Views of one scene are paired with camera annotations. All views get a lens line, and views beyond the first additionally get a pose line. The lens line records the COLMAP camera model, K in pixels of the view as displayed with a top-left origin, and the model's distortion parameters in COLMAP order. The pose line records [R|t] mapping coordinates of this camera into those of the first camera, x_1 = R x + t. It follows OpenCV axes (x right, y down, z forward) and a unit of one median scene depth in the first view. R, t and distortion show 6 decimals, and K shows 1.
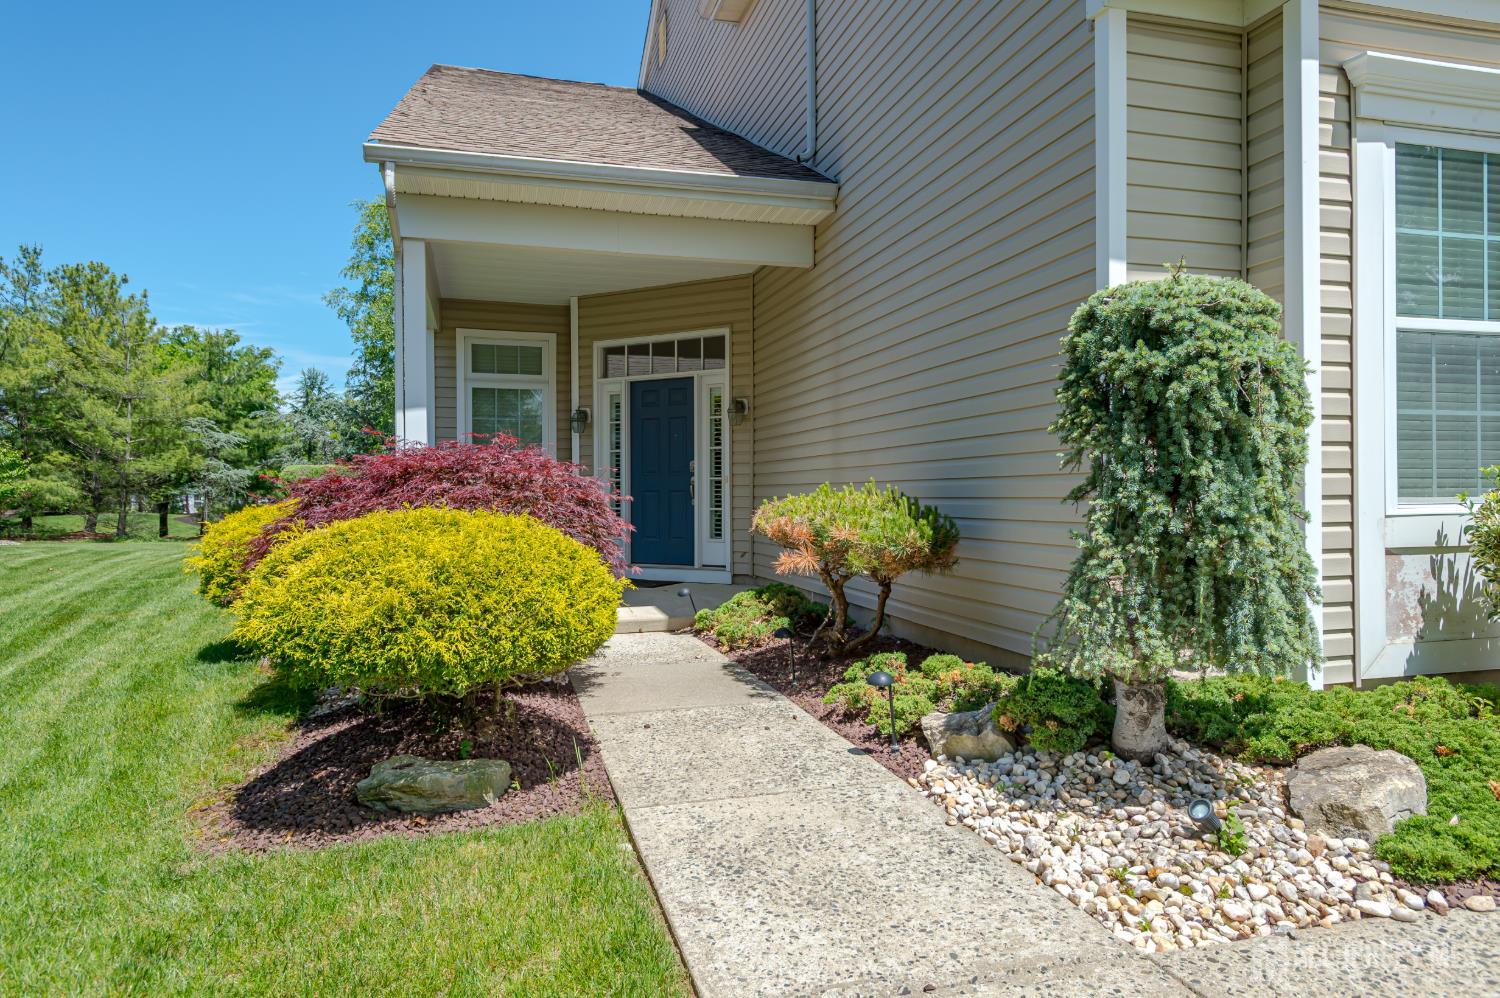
lens RADIAL K [[942.7, 0, 750.0], [0, 942.7, 499.0], [0, 0, 1]] dist [0.021701, -0.001300]
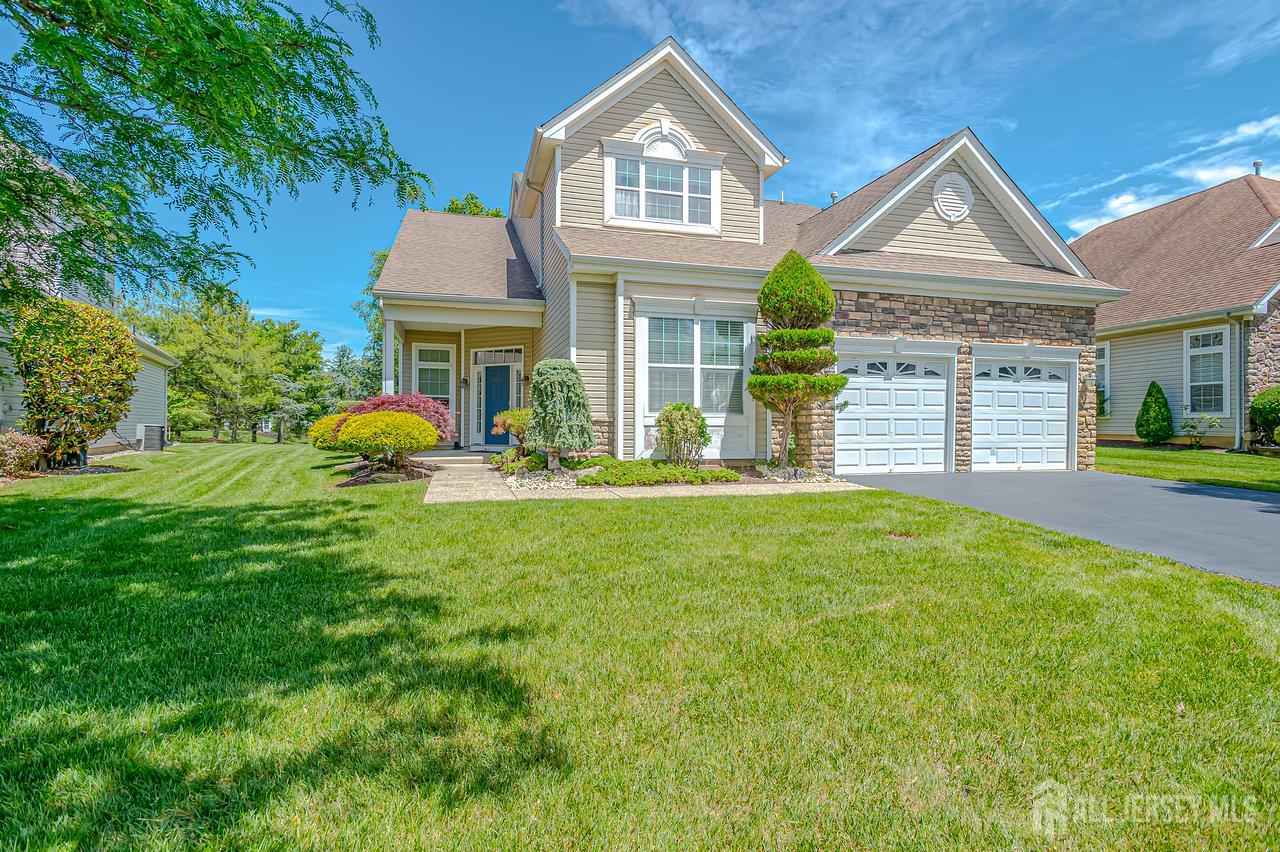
lens RADIAL K [[640.4, 0, 640.0], [0, 640.4, 426.0], [0, 0, 1]] dist [0.001295, 0.000285]
pose [[0.999927, 0.009809, 0.007042, 0.076991], [-0.009783, 0.999945, -0.003768, 0.007896], [-0.007078, 0.003699, 0.999968, -0.184630]]
